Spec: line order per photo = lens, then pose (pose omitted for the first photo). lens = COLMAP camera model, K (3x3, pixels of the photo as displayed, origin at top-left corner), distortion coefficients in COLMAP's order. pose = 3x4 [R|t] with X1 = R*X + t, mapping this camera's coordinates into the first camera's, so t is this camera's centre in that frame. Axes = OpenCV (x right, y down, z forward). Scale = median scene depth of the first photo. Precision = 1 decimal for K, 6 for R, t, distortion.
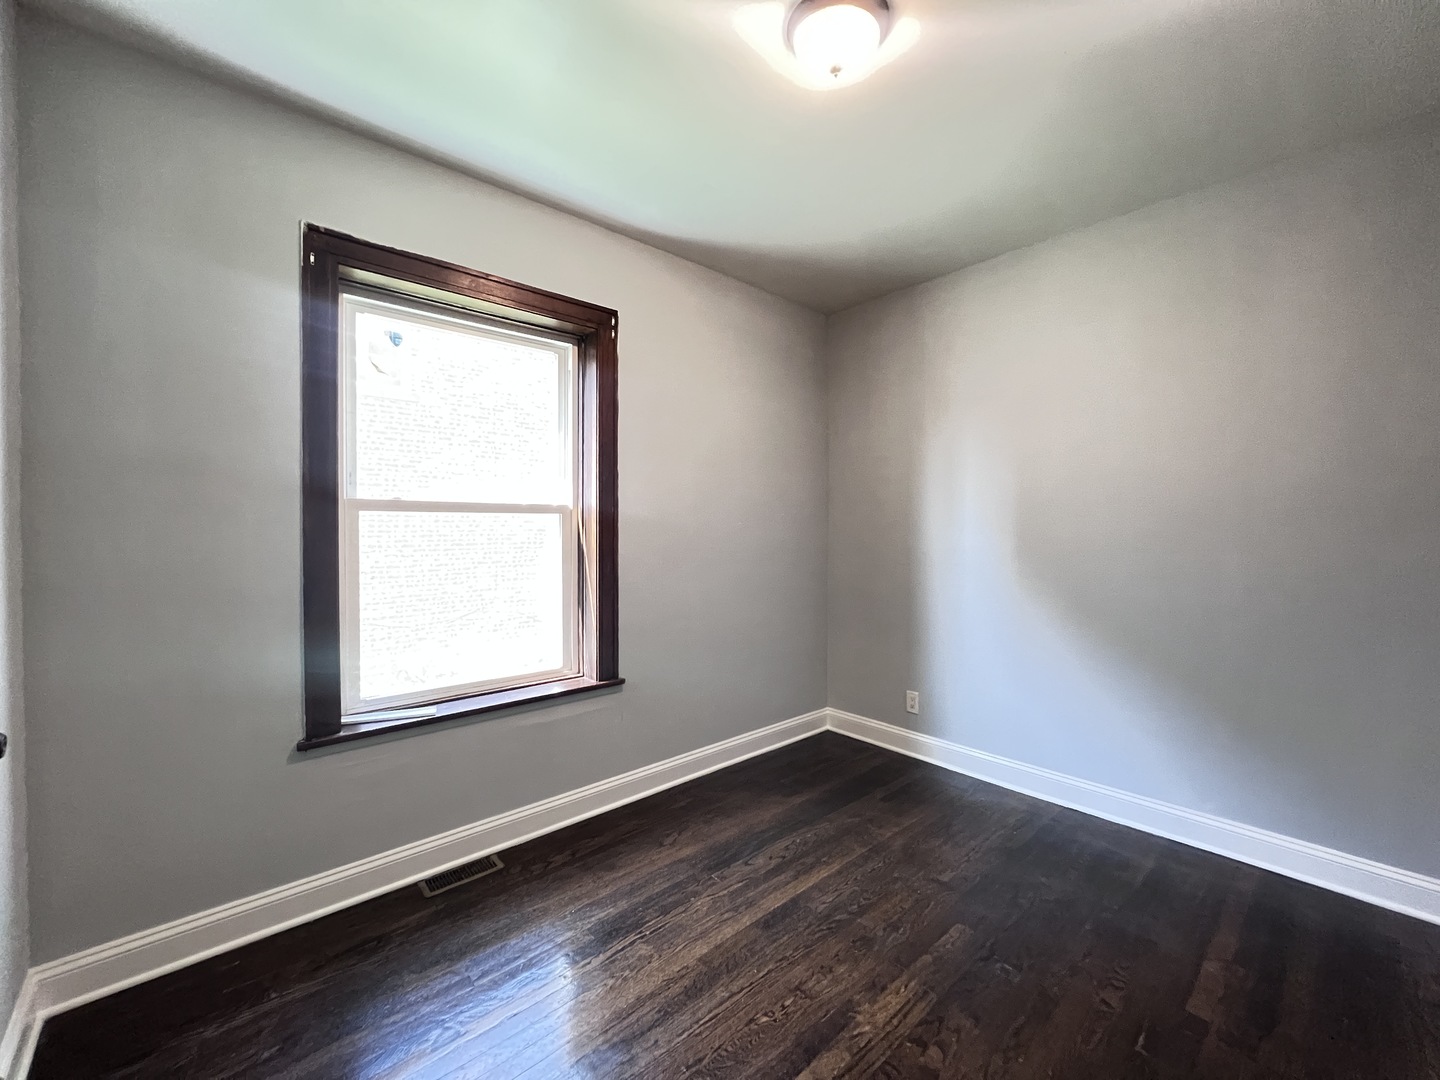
lens RADIAL K [[580.5, 0, 727.7], [0, 580.5, 535.9], [0, 0, 1]] dist [-0.004982, 0.001272]
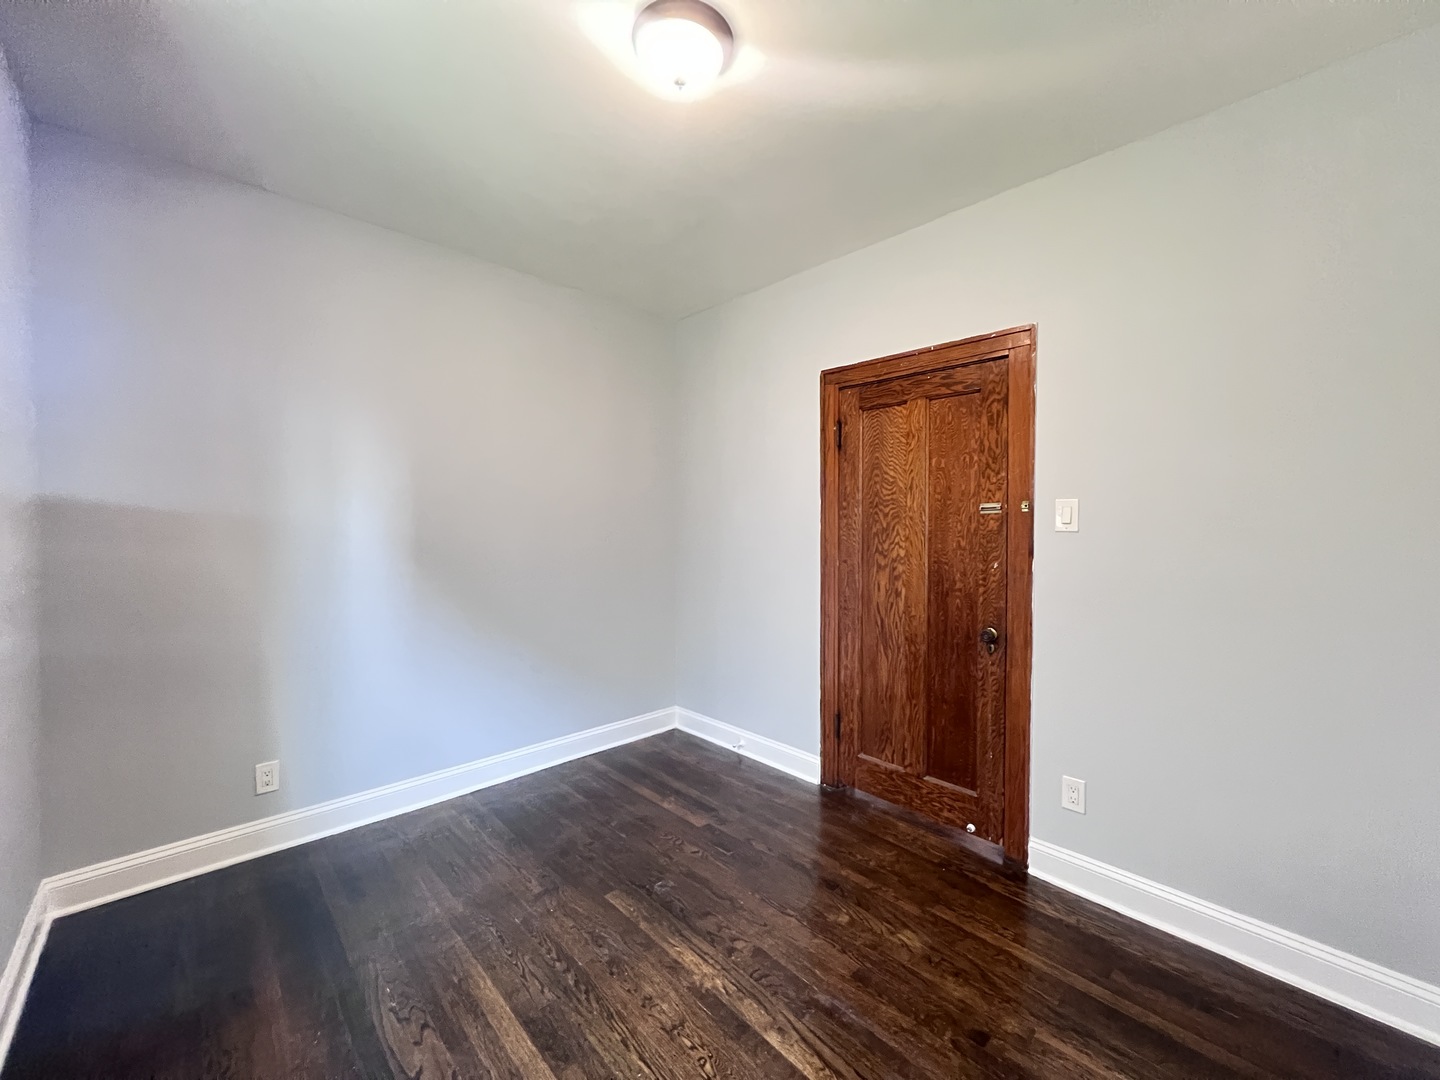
lens RADIAL K [[580.1, 0, 709.8], [0, 580.1, 536.2], [0, 0, 1]] dist [0.000323, 0.000626]
pose [[-0.010644, -0.022204, 0.999697, -0.766204], [0.009122, 0.999710, 0.022301, -0.040173], [-0.999902, 0.009357, -0.010439, 0.894822]]
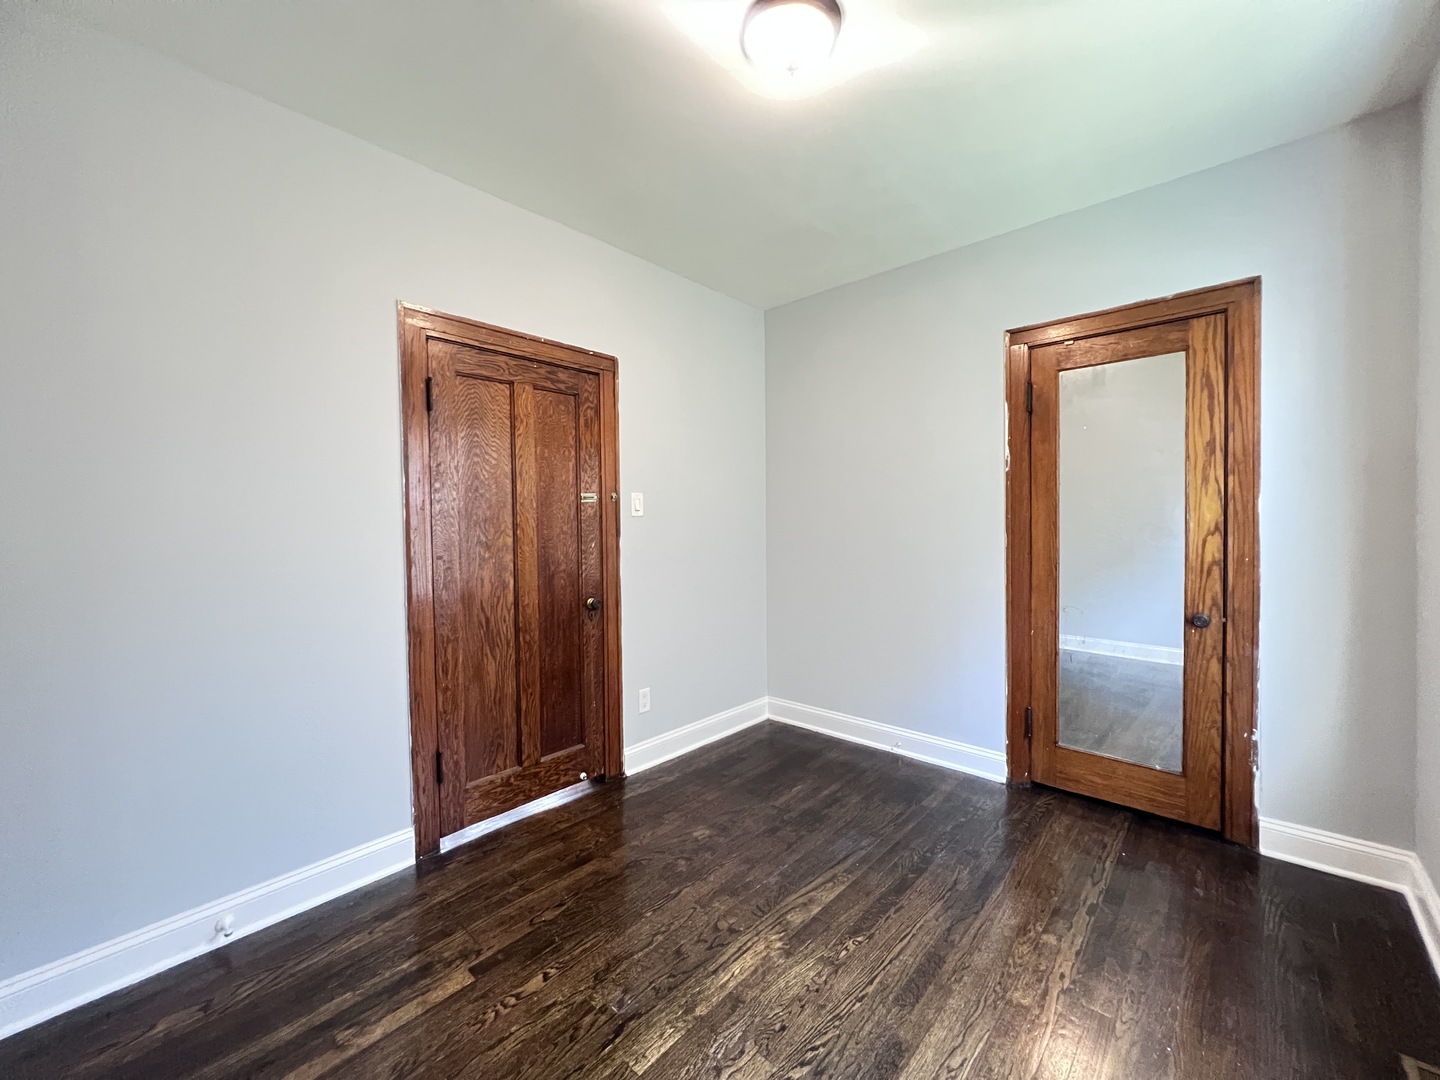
lens RADIAL K [[580.1, 0, 724.6], [0, 580.1, 534.7], [0, 0, 1]] dist [0.000323, 0.000626]
pose [[-0.994706, 0.012580, -0.101992, 0.396752], [0.008741, 0.999240, 0.037999, -0.023707], [0.102393, 0.036906, -0.994059, 1.885078]]
